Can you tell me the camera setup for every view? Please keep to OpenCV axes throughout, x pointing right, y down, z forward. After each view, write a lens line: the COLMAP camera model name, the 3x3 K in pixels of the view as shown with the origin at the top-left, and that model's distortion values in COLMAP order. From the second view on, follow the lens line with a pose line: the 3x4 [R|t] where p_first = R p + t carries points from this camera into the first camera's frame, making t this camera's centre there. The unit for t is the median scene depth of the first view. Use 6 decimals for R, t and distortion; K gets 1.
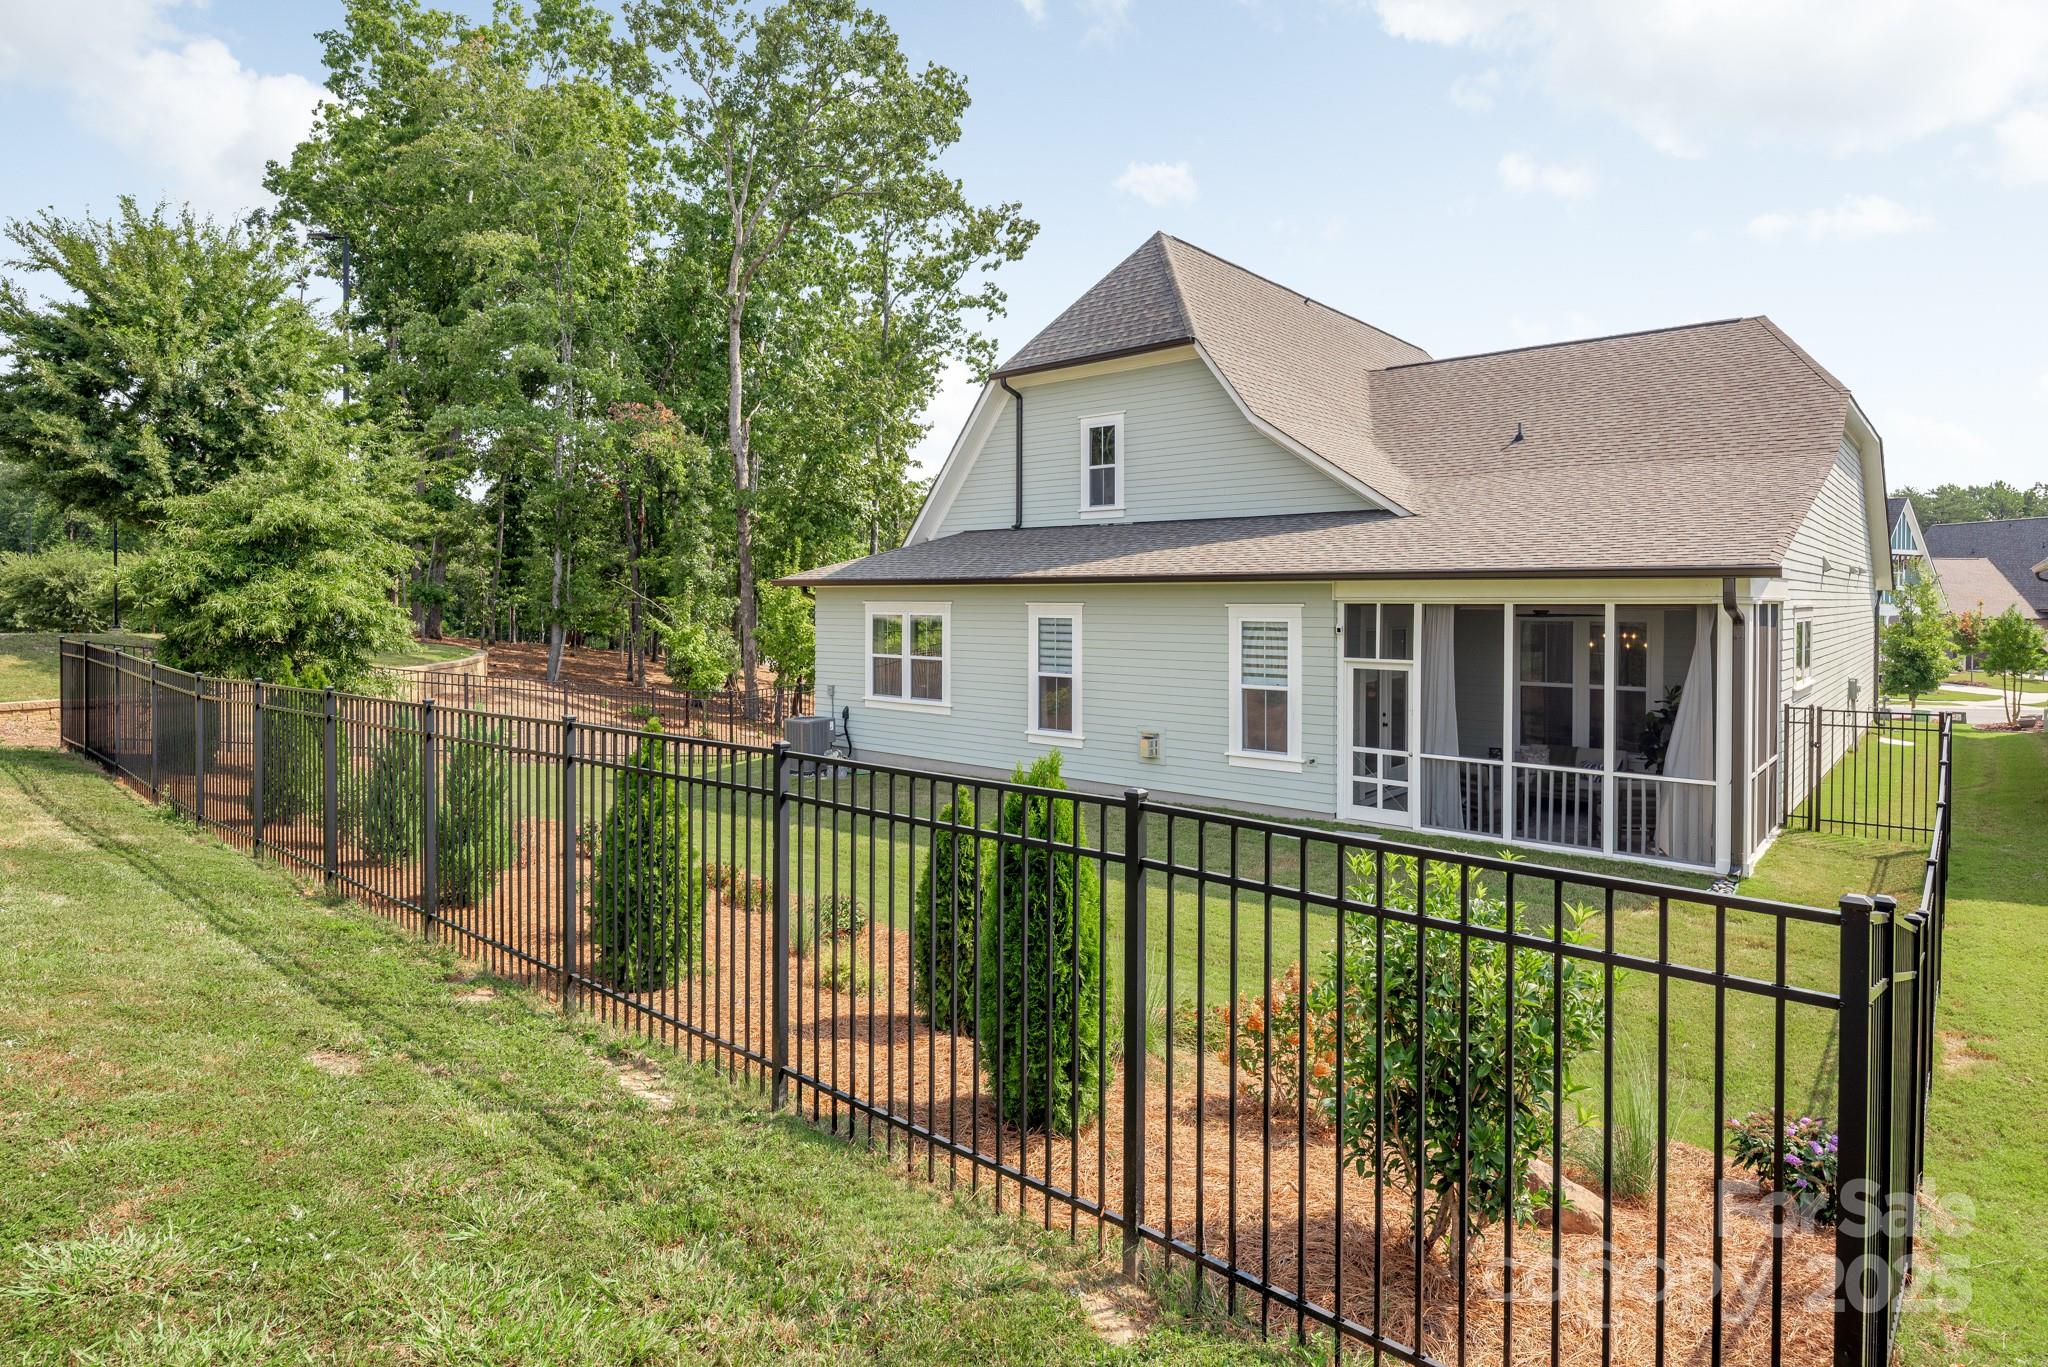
lens RADIAL K [[1115.7, 0, 1028.3], [0, 1115.7, 604.1], [0, 0, 1]] dist [-0.008176, -0.006056]
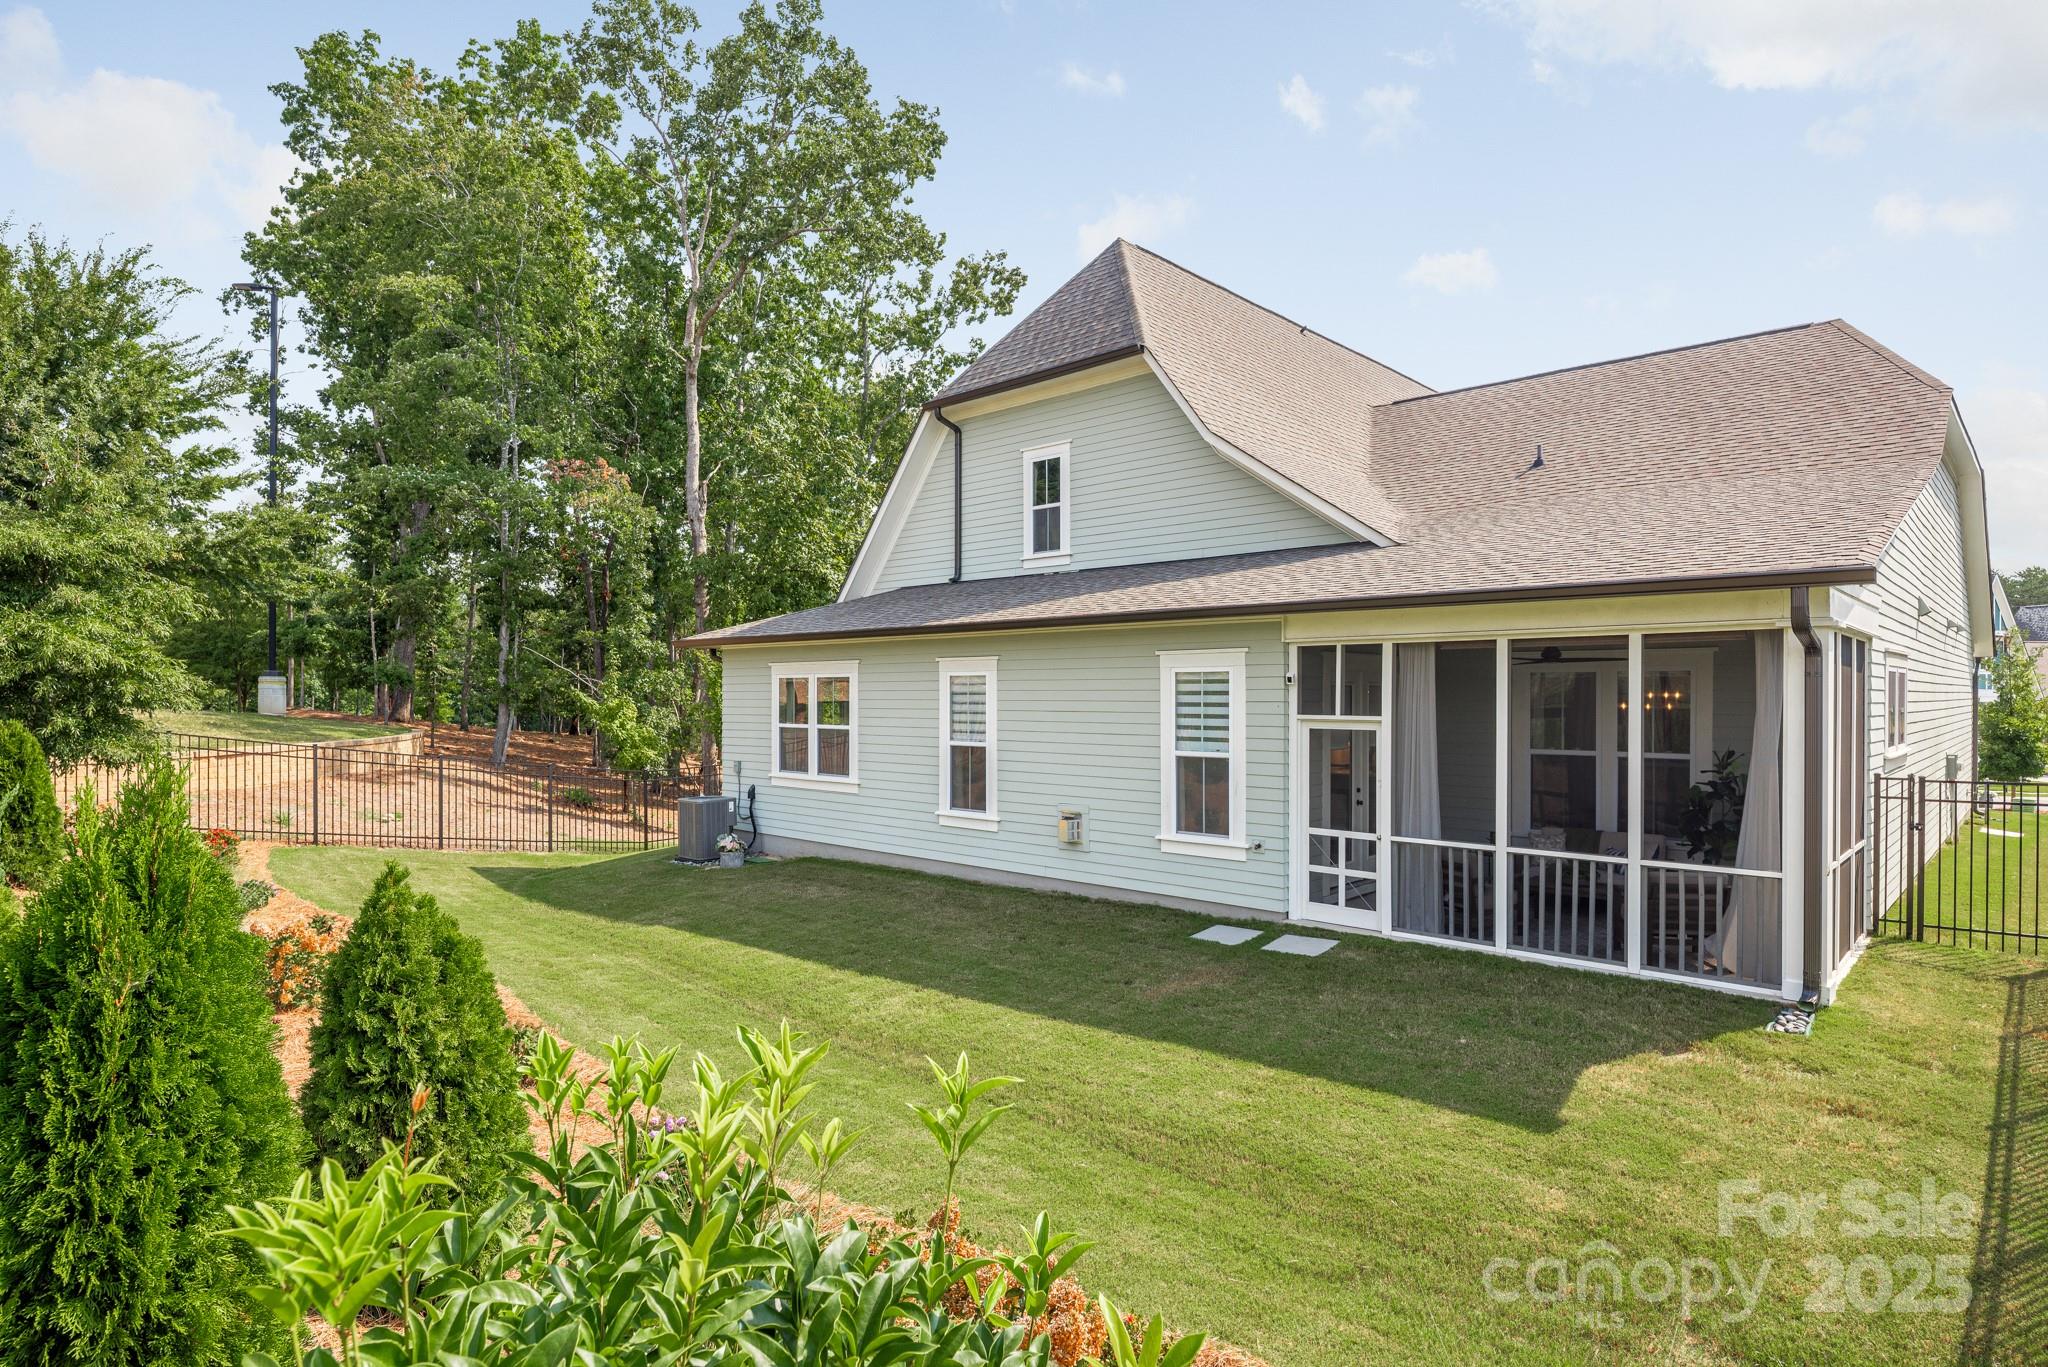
lens RADIAL K [[1115.7, 0, 1021.0], [0, 1115.7, 694.1], [0, 0, 1]] dist [-0.008176, -0.006056]
pose [[0.998864, -0.001157, -0.047635, 0.092076], [0.000890, 0.999984, -0.005614, 0.027497], [0.047641, 0.005565, 0.998849, 0.147782]]
